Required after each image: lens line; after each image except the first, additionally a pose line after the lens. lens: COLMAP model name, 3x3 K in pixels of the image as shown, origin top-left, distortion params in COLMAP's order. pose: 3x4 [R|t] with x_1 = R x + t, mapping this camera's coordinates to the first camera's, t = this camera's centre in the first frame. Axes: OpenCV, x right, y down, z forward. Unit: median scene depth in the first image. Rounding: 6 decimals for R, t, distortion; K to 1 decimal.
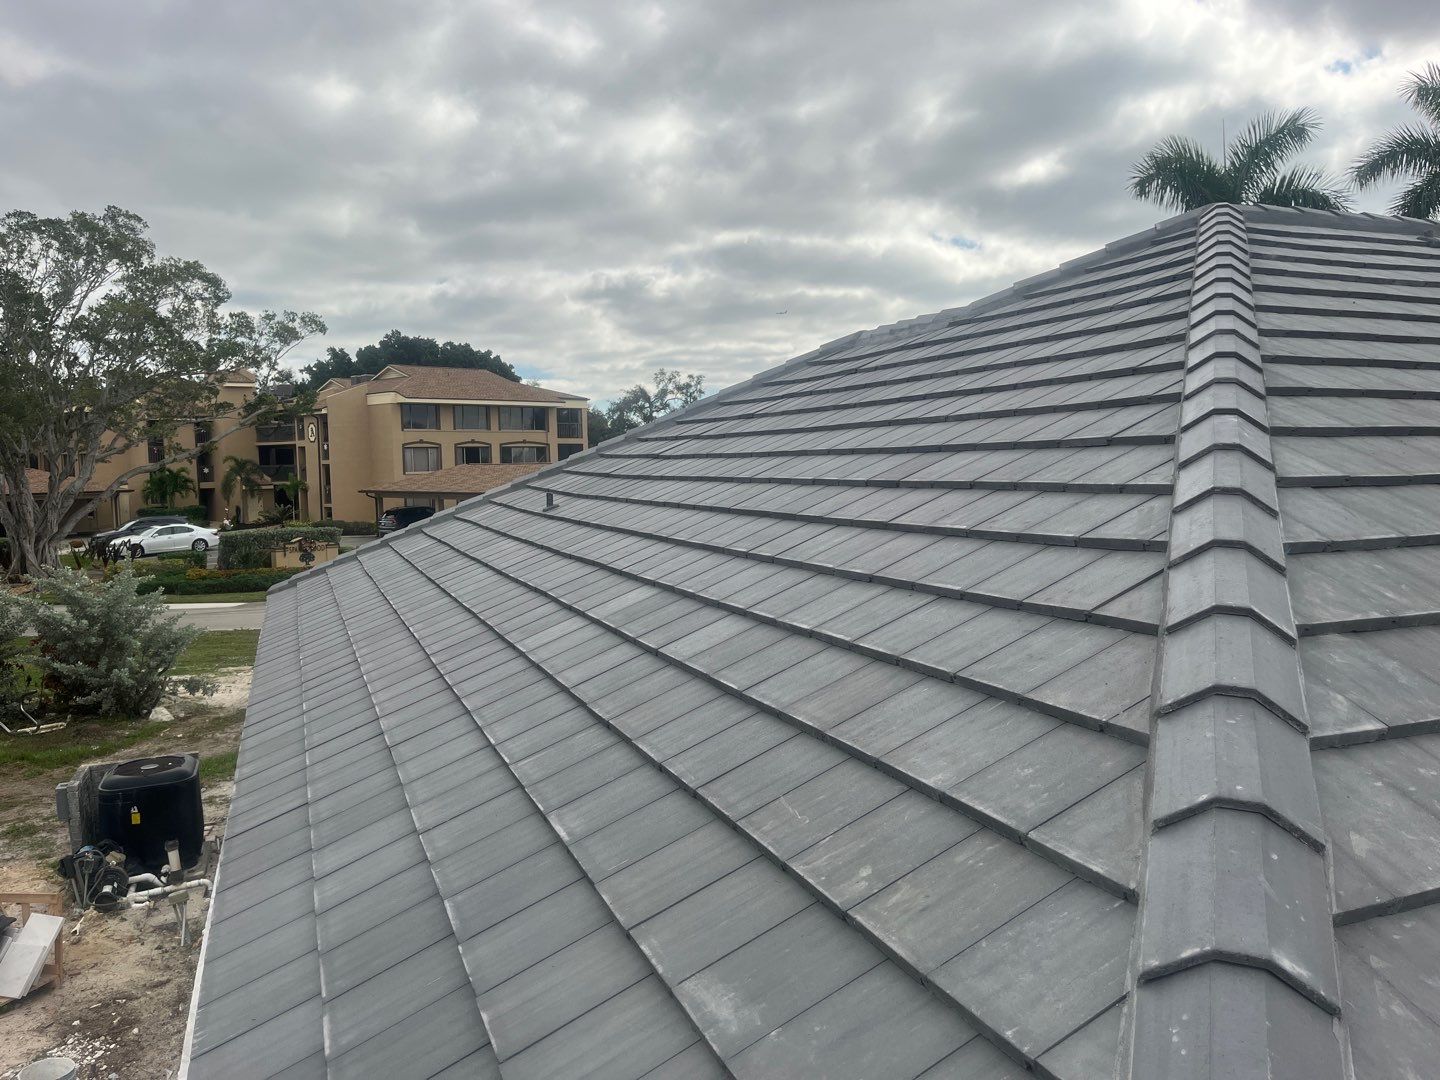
lens RADIAL K [[1092.7, 0, 722.8], [0, 1092.7, 535.8], [0, 0, 1]] dist [0.076323, -0.110061]
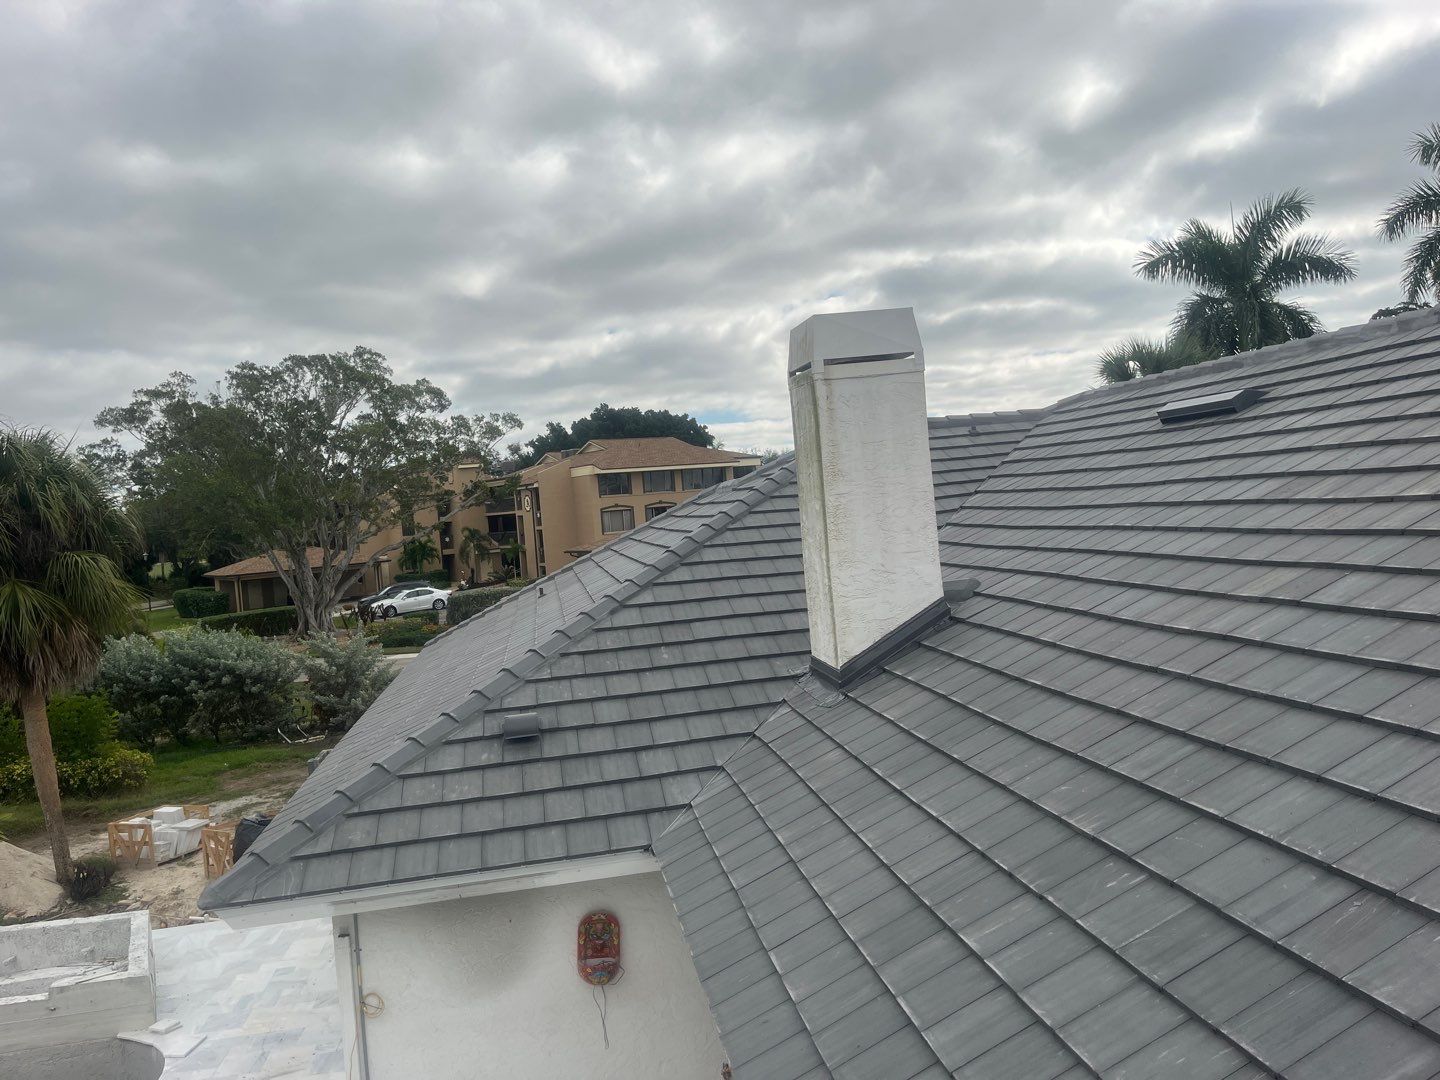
lens RADIAL K [[1045.7, 0, 724.2], [0, 1045.7, 557.0], [0, 0, 1]] dist [-0.001388, -0.001069]
pose [[0.980783, -0.048802, -0.188901, 0.059958], [0.045673, 0.998738, -0.020885, -0.005299], [0.189681, 0.011856, 0.981774, -0.080721]]
